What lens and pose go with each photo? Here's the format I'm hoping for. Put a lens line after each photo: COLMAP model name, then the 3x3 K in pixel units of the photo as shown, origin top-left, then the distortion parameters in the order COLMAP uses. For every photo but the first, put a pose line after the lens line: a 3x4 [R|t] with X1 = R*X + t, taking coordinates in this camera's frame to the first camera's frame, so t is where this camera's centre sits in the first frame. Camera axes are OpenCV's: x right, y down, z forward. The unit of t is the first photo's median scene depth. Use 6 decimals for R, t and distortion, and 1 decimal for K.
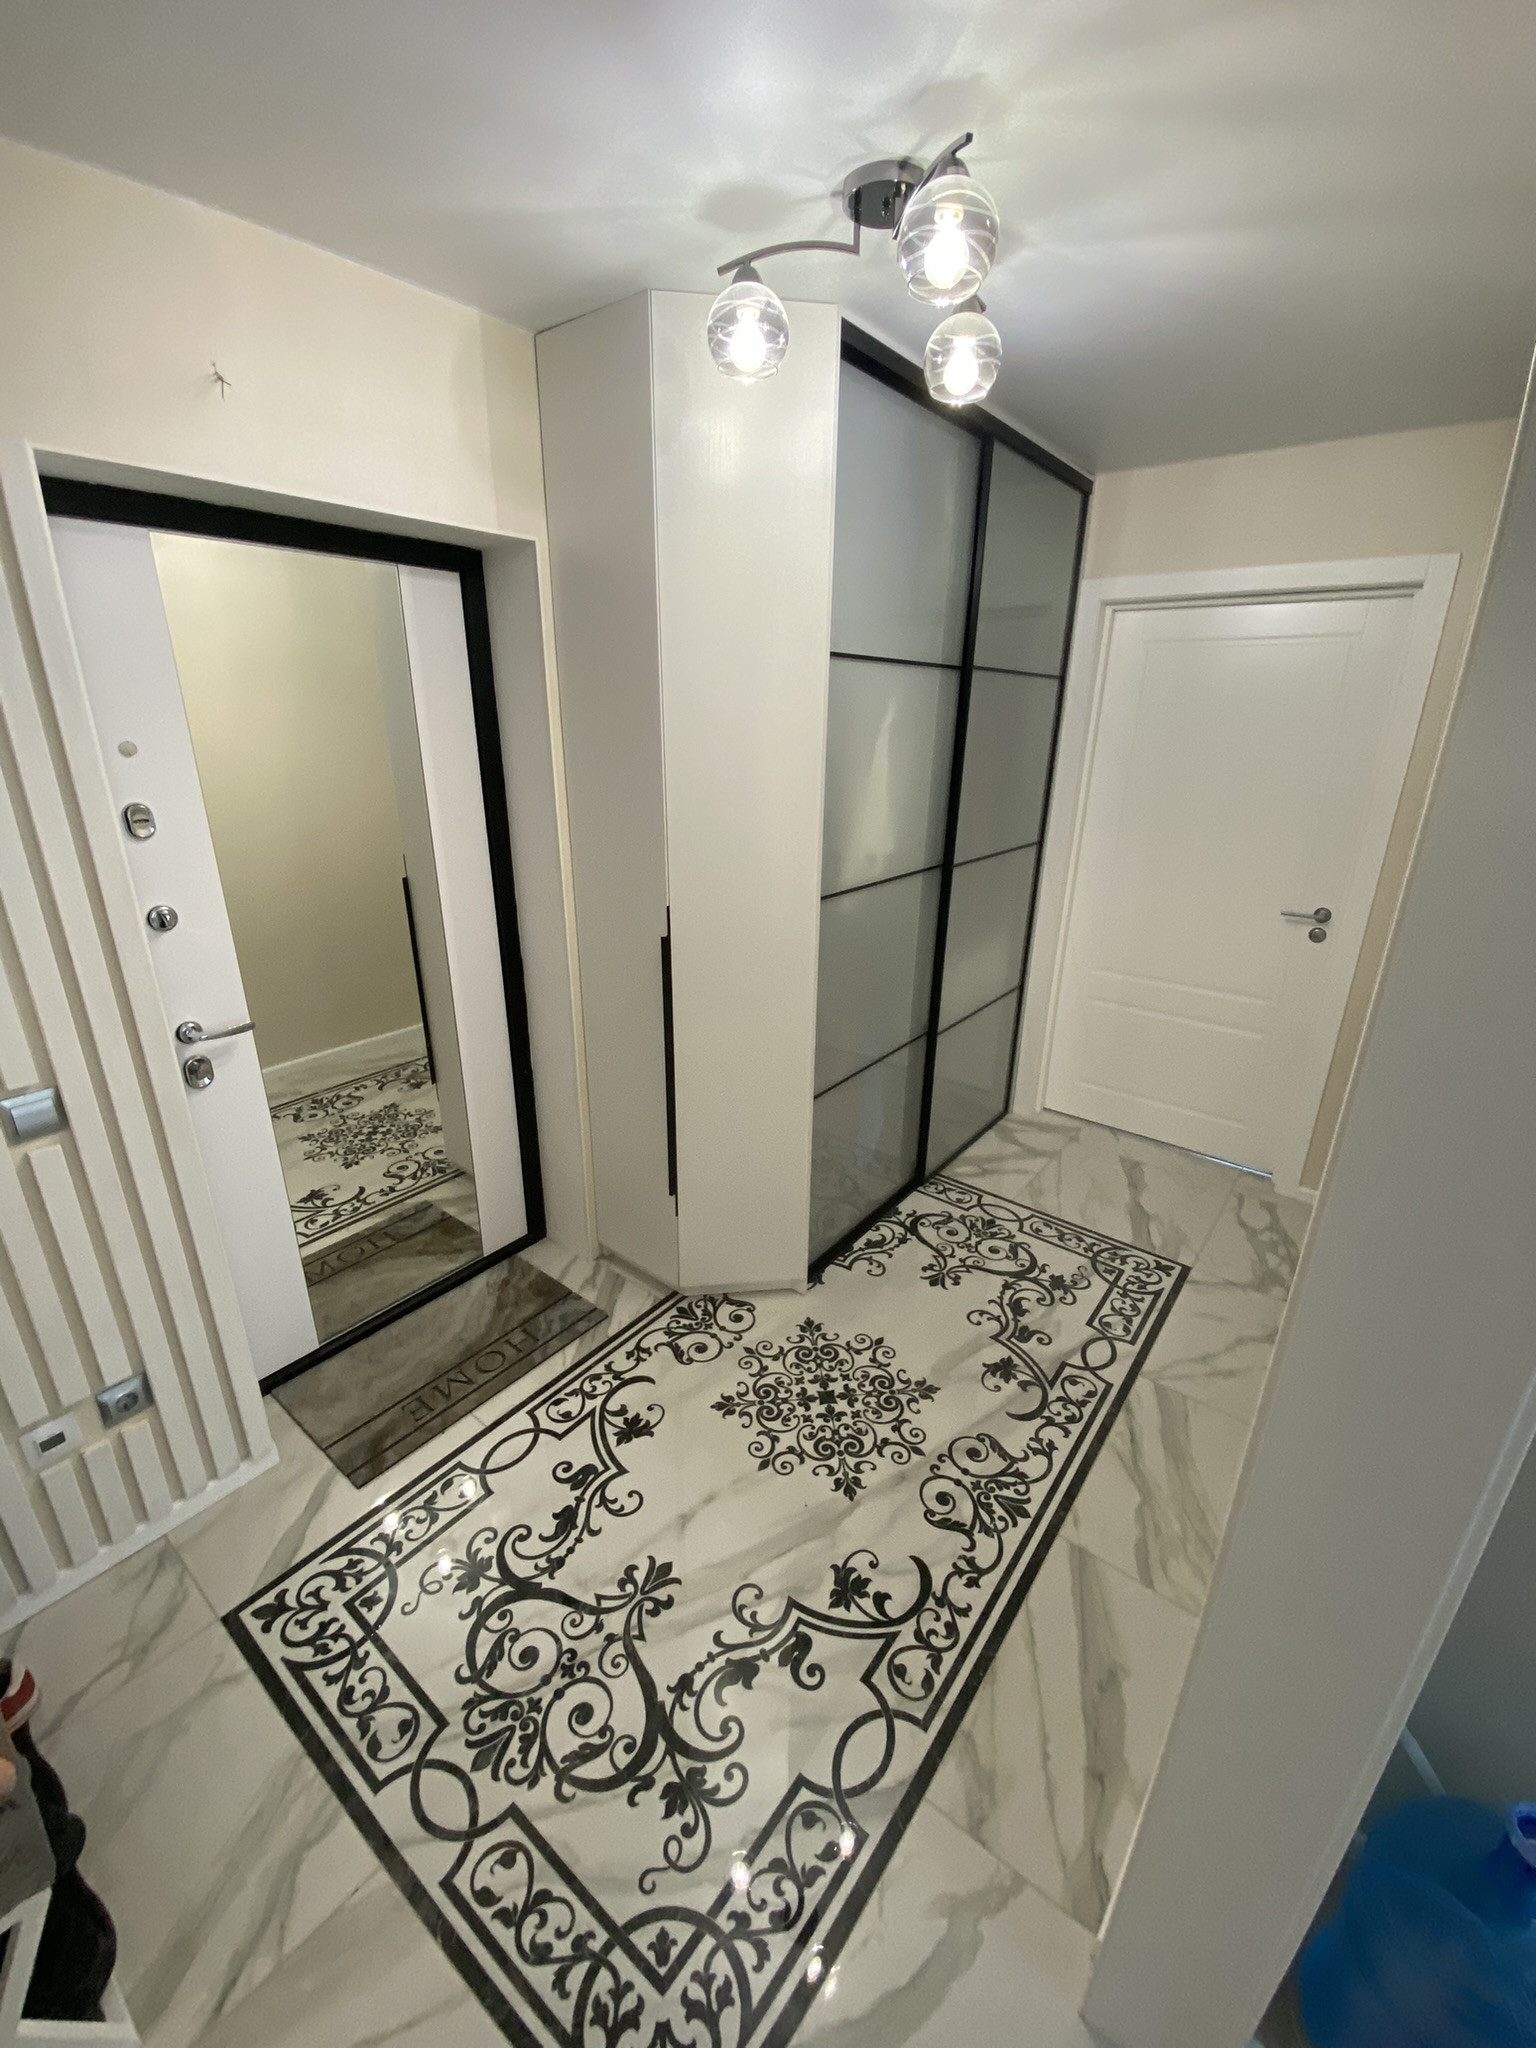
lens RADIAL K [[847.8, 0, 763.8], [0, 847.8, 1011.3], [0, 0, 1]] dist [0.035910, -0.022560]
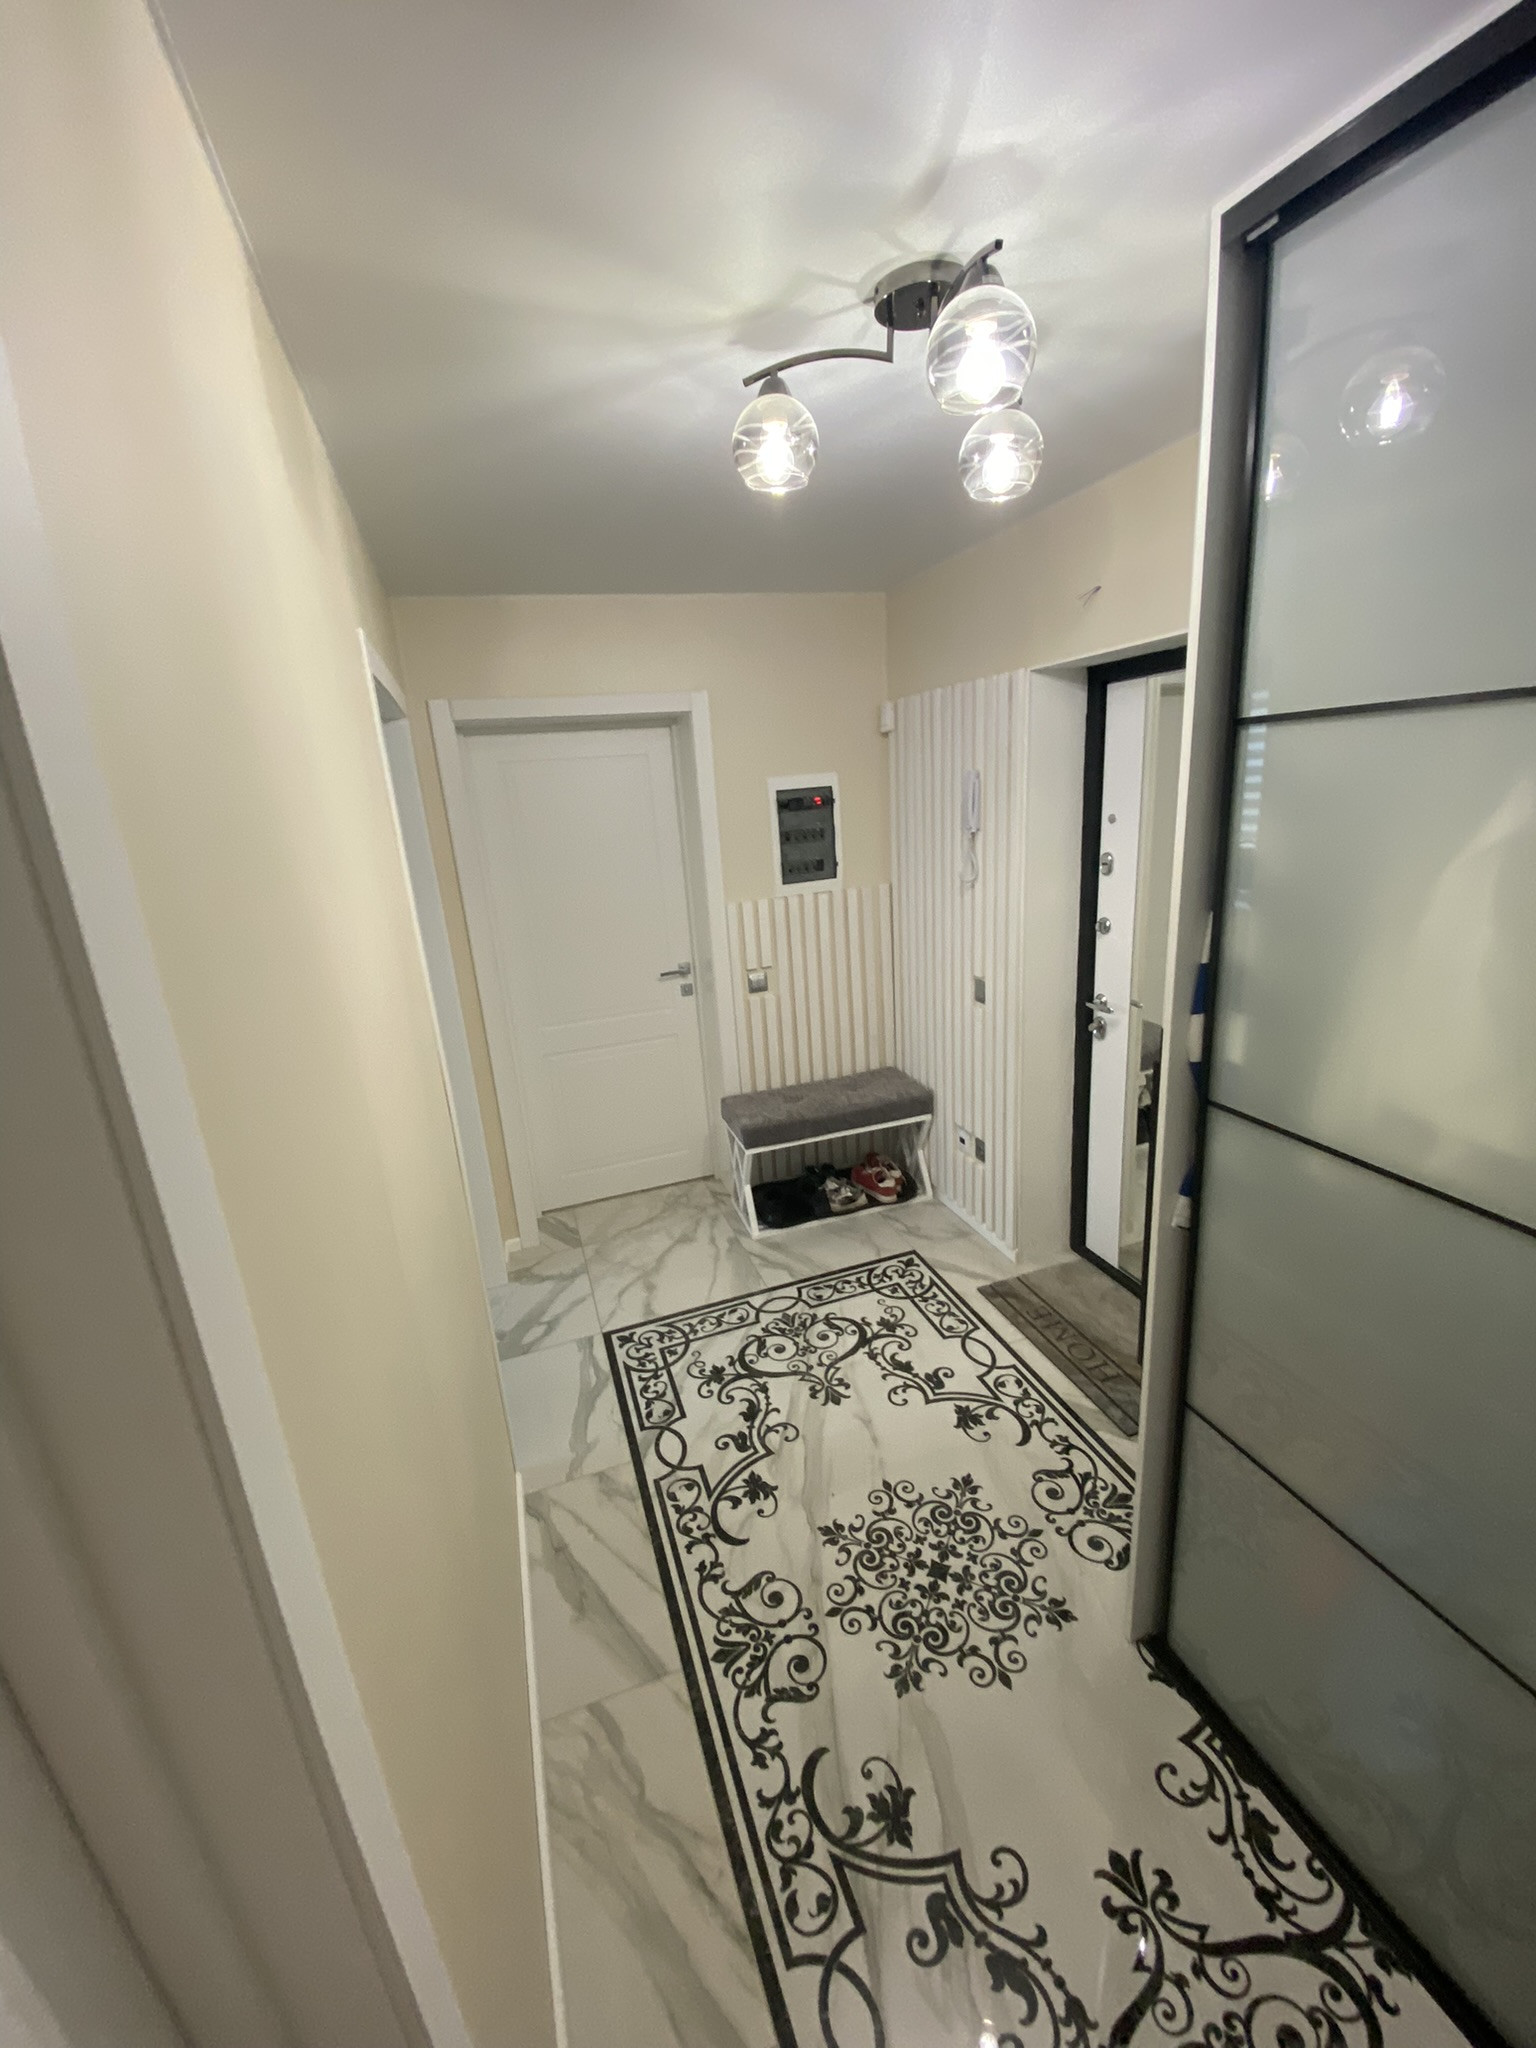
lens RADIAL K [[823.0, 0, 768.0], [0, 823.0, 1024.0], [0, 0, 1]] dist [-0.000006, -0.006638]
pose [[-0.537196, 0.256148, -0.803622, 0.857089], [-0.233652, 0.870292, 0.433588, -0.447138], [0.810448, 0.420690, -0.407668, 1.164829]]
